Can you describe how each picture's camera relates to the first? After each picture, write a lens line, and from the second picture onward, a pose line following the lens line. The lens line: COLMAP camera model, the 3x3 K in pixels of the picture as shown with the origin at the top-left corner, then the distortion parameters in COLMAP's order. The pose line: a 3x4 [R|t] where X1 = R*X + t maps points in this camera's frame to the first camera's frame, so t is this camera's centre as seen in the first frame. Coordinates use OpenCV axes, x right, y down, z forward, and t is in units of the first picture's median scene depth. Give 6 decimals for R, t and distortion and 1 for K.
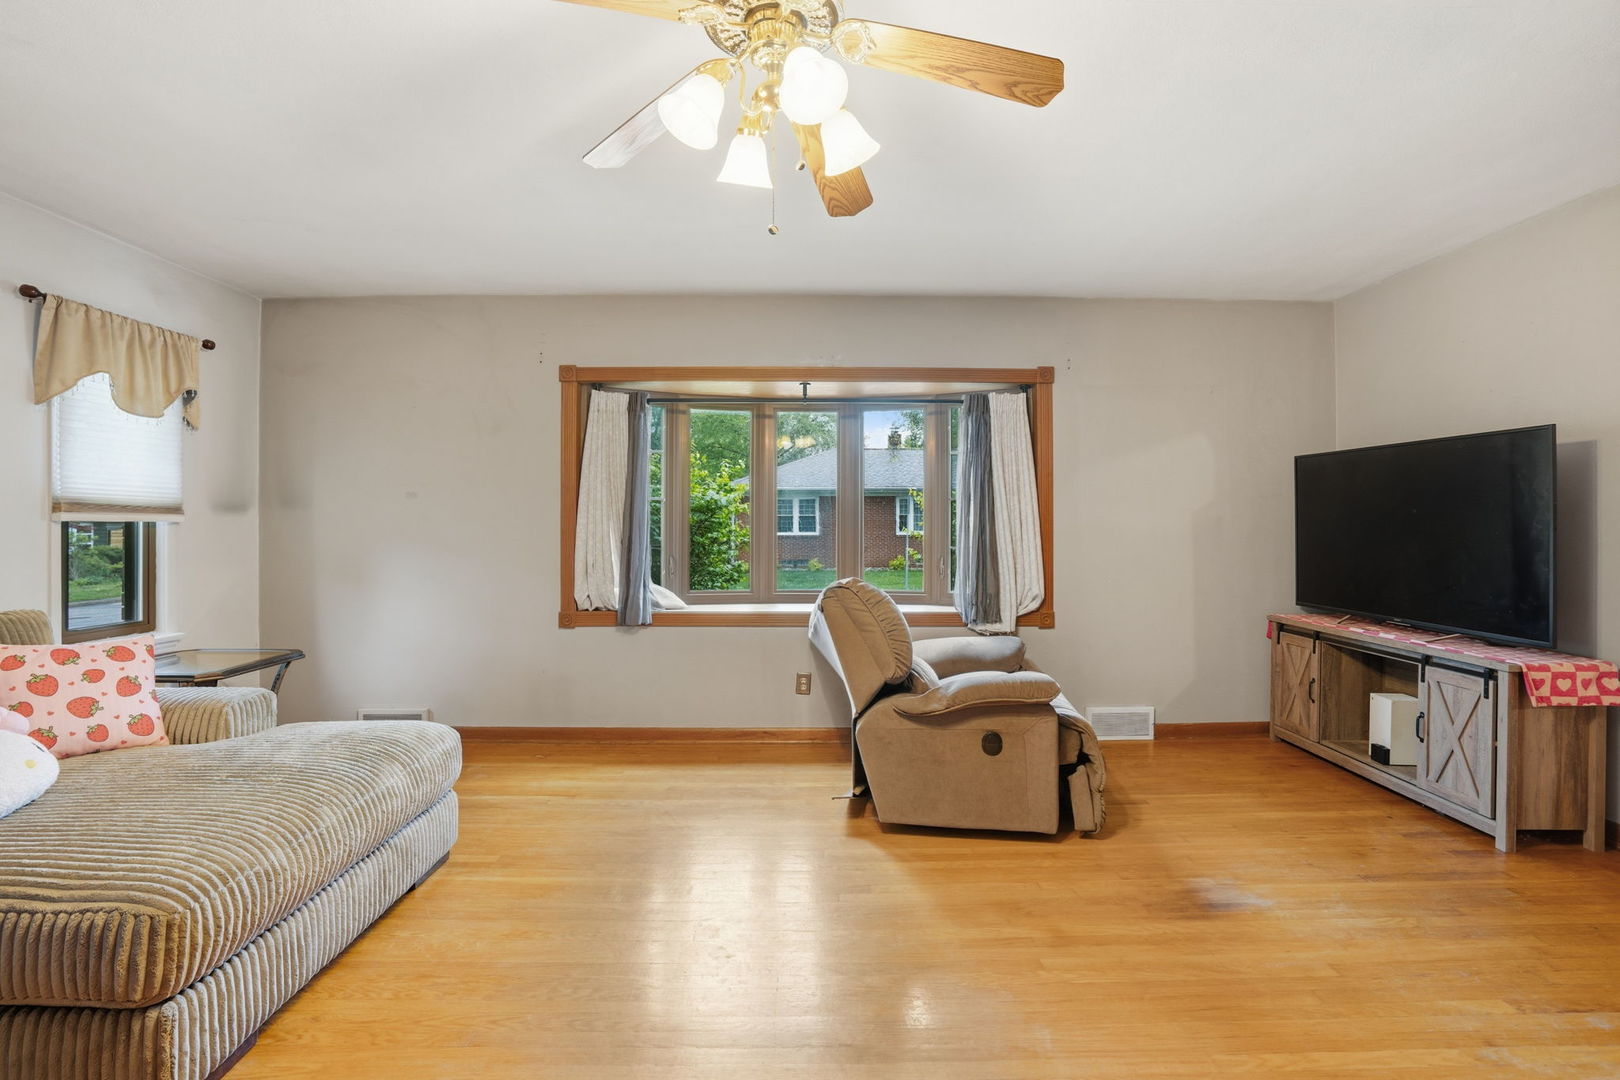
lens RADIAL K [[746.3, 0, 812.8], [0, 746.3, 525.6], [0, 0, 1]] dist [-0.036272, 0.008751]
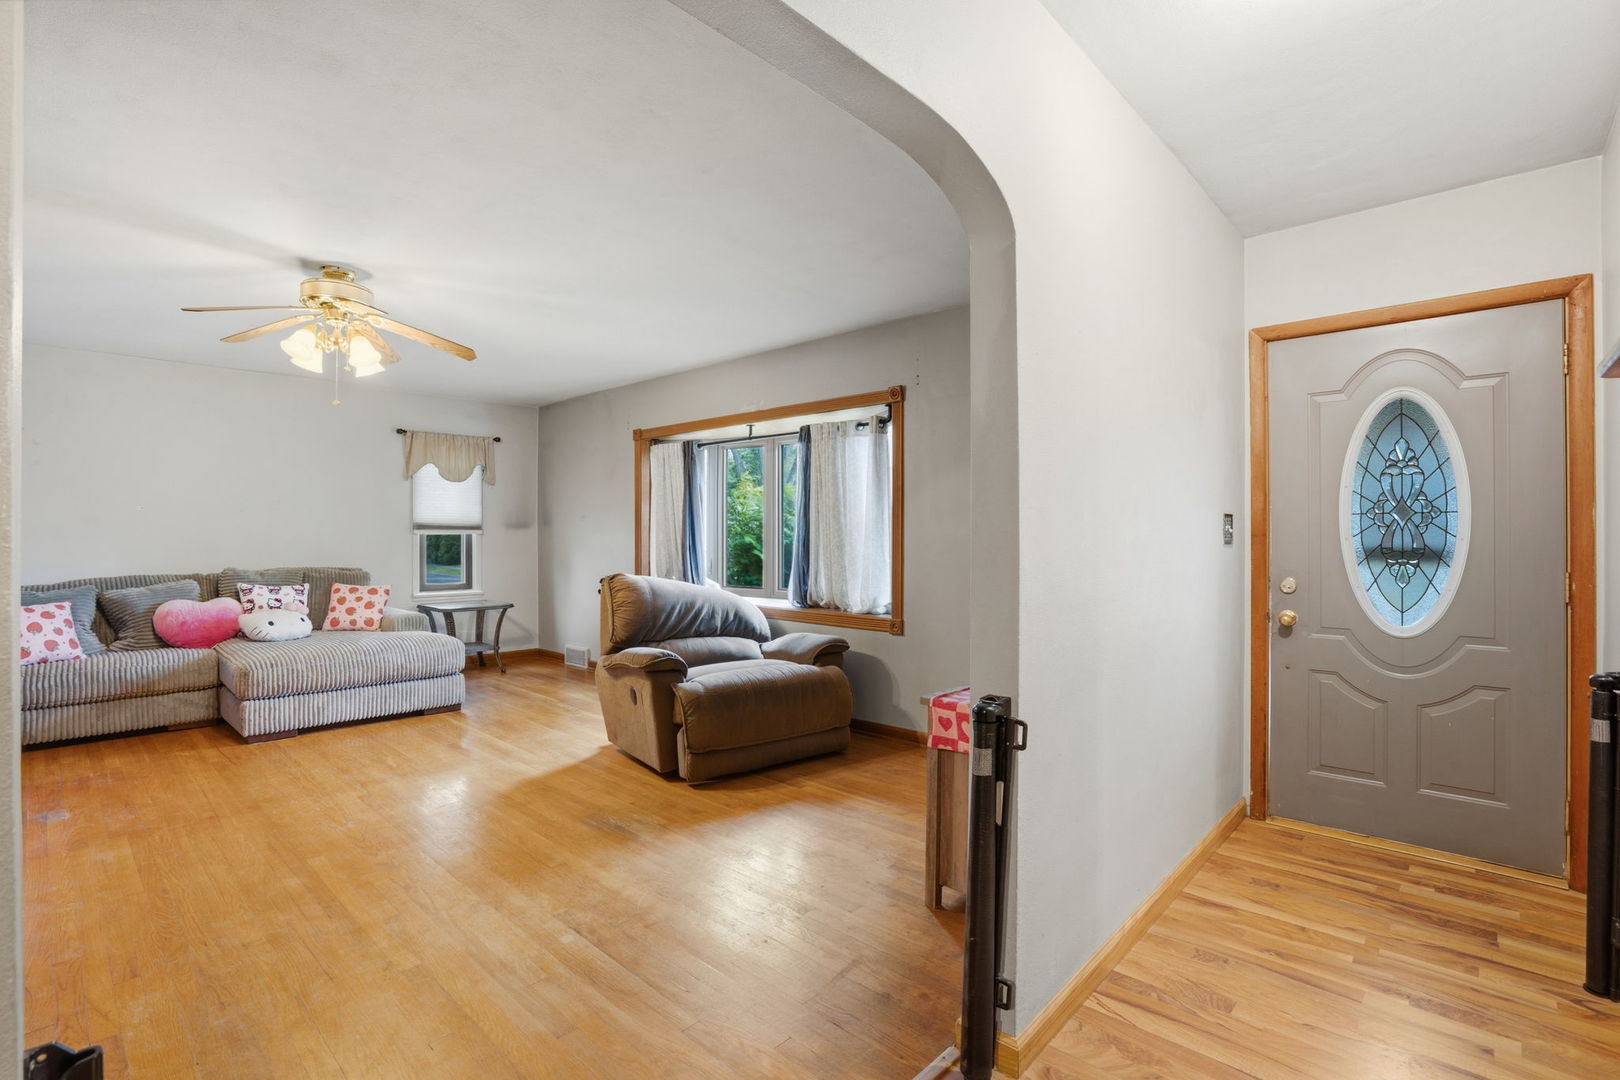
lens RADIAL K [[746.3, 0, 813.8], [0, 746.3, 539.8], [0, 0, 1]] dist [-0.036272, 0.008751]
pose [[0.723746, 0.007438, -0.690026, 1.176244], [-0.002995, 0.999966, 0.007638, -0.006299], [0.690060, -0.003462, 0.723744, 0.191757]]
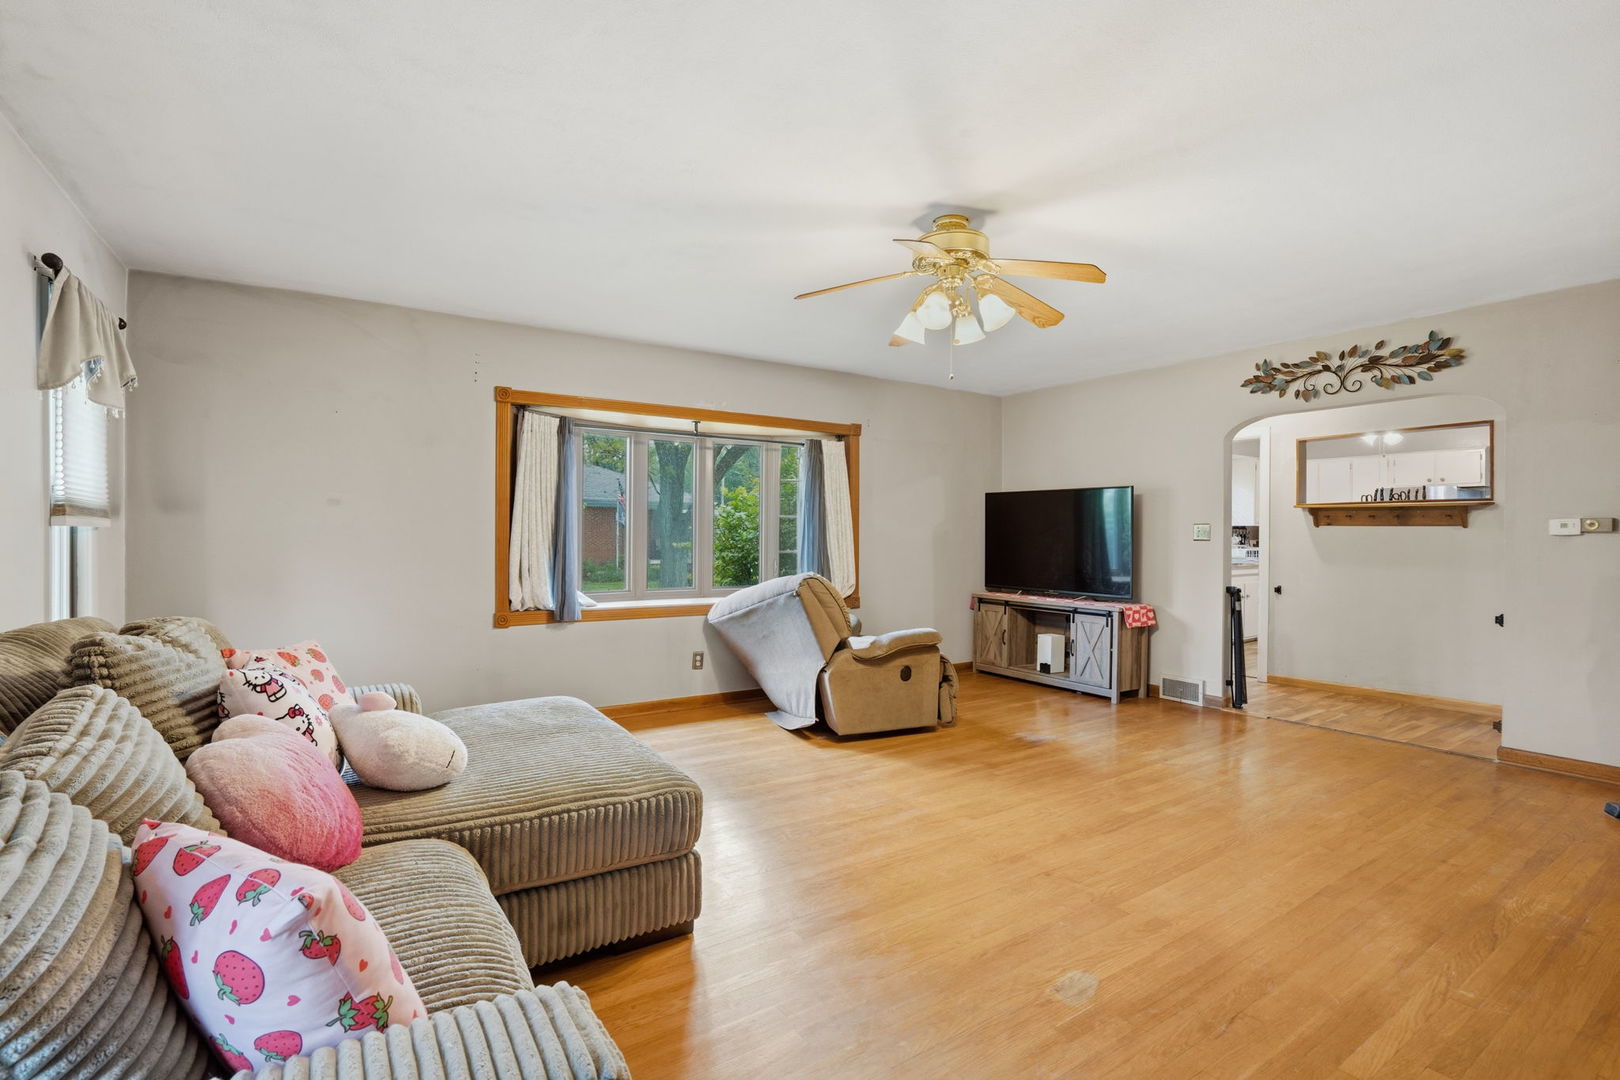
lens RADIAL K [[746.3, 0, 807.5], [0, 746.3, 533.0], [0, 0, 1]] dist [-0.036272, 0.008751]
pose [[0.844340, 0.006519, 0.535769, -0.651398], [-0.006483, 0.999977, -0.001951, -0.002632], [-0.535769, -0.001827, 0.844362, -0.192247]]
